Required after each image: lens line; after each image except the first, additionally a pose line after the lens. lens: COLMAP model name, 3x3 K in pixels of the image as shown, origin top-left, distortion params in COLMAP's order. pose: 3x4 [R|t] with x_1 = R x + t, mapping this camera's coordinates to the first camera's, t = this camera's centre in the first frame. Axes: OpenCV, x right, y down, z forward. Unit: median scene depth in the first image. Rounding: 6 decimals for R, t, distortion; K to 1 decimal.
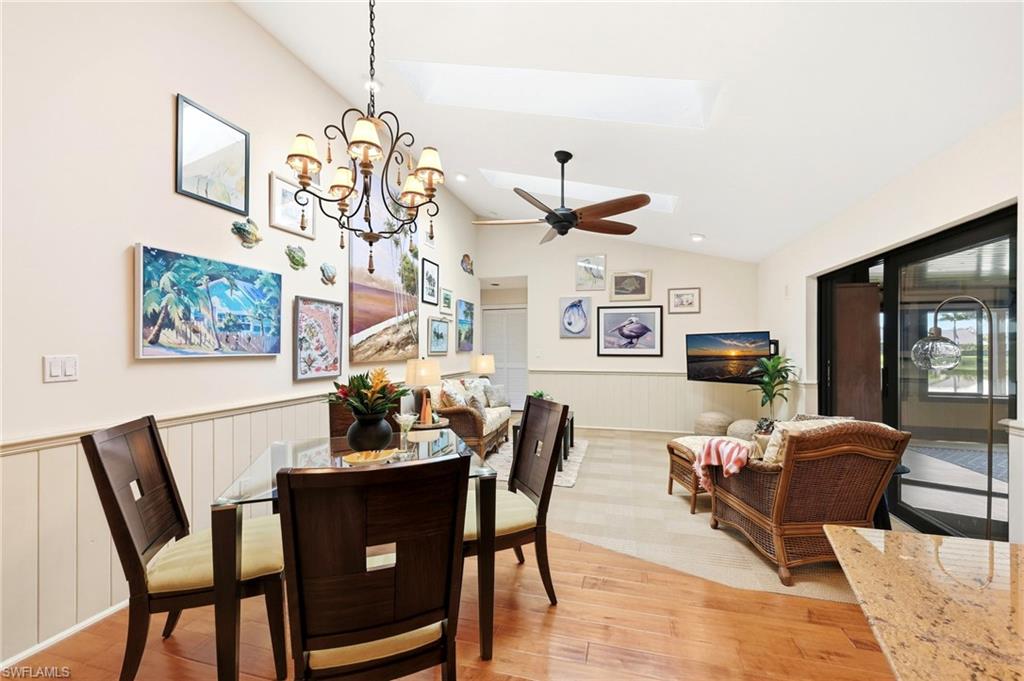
lens RADIAL K [[418.1, 0, 512.7], [0, 418.1, 345.7], [0, 0, 1]] dist [0.000365, 0.000055]
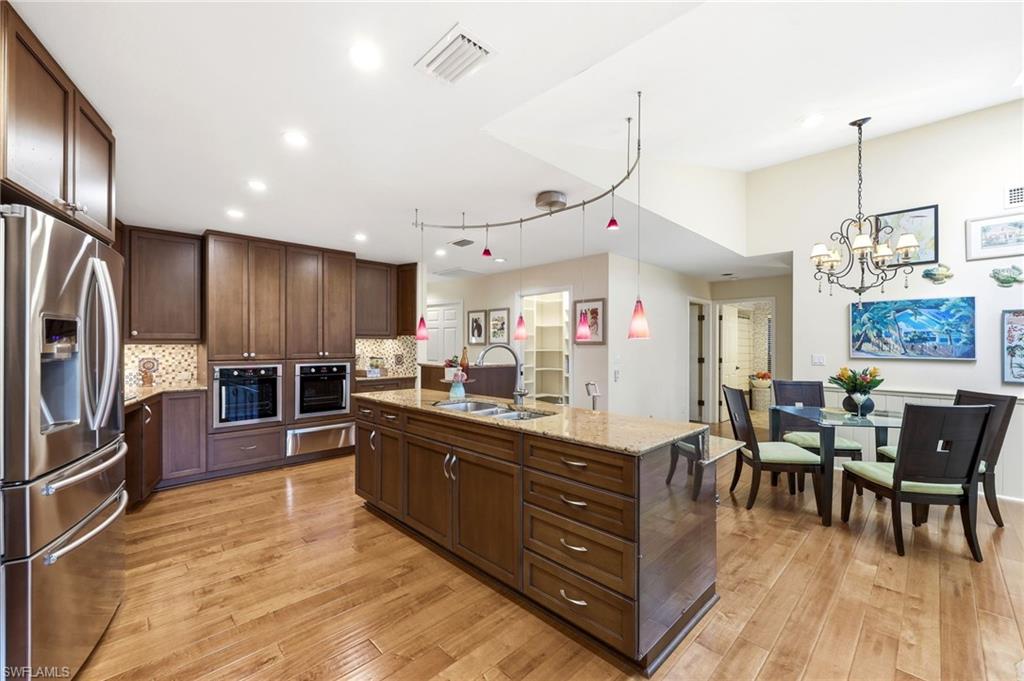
lens RADIAL K [[418.1, 0, 512.7], [0, 418.1, 345.7], [0, 0, 1]] dist [0.000365, 0.000055]
pose [[-0.501318, 0.000043, -0.865263, 1.433430], [-0.001964, 0.999997, 0.001187, -0.021895], [0.865261, 0.002295, -0.501317, 0.480644]]
